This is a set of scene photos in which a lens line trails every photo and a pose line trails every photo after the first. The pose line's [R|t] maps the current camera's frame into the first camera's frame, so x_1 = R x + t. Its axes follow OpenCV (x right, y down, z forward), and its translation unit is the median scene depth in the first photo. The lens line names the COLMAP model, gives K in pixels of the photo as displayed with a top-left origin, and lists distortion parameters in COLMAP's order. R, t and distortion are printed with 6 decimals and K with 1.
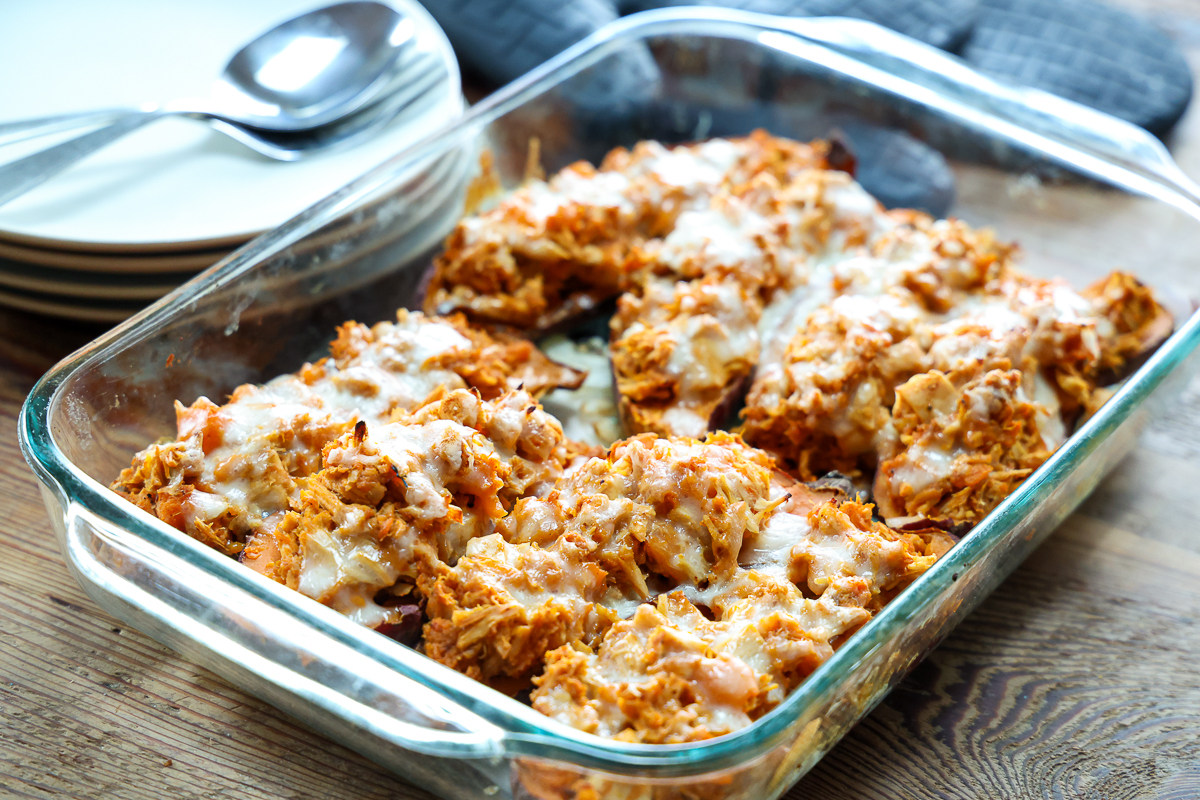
lens RADIAL K [[2767.7, 0, 600.0], [0, 2767.7, 400.0], [0, 0, 1]] dist [0.291632, 0.285637]
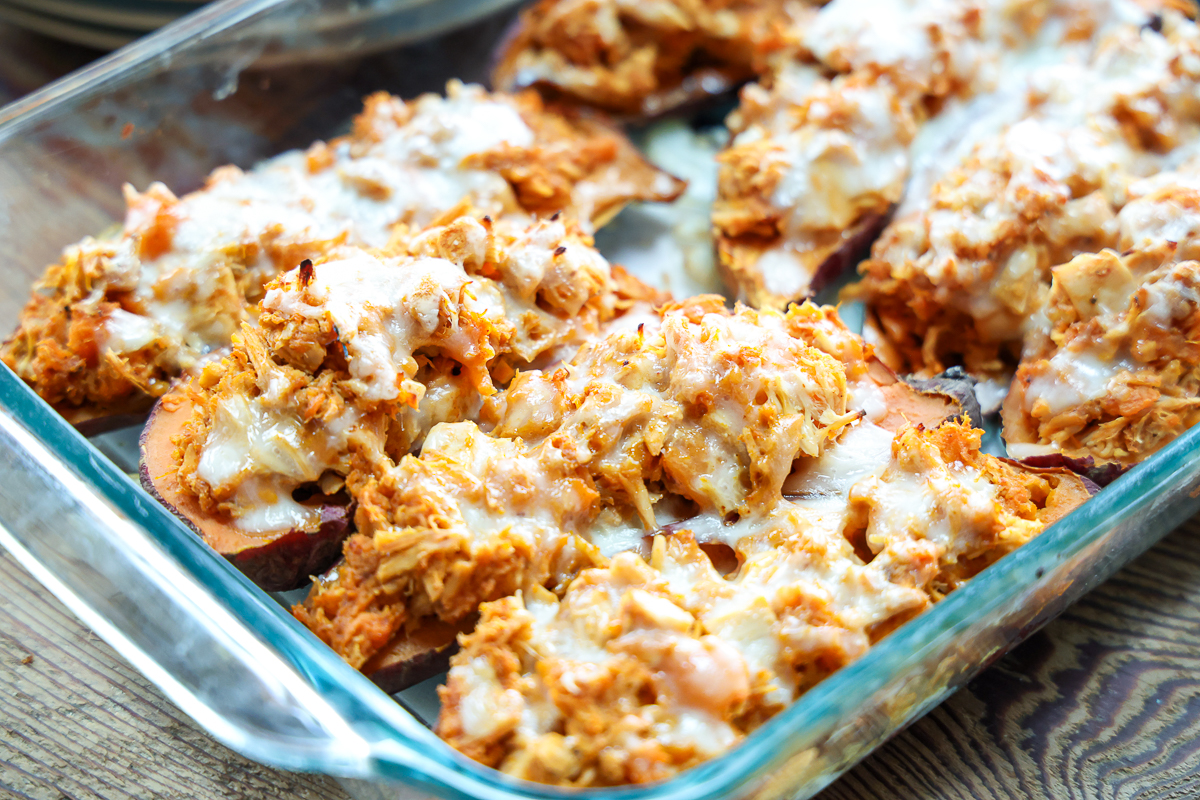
lens RADIAL K [[2767.7, 0, 600.0], [0, 2767.7, 400.0], [0, 0, 1]] dist [0.291632, 0.285637]
pose [[0.979315, 0.124673, -0.159370, 0.116773], [-0.098421, 0.981677, 0.163168, -0.084582], [0.176793, -0.144108, 0.973641, 0.246926]]
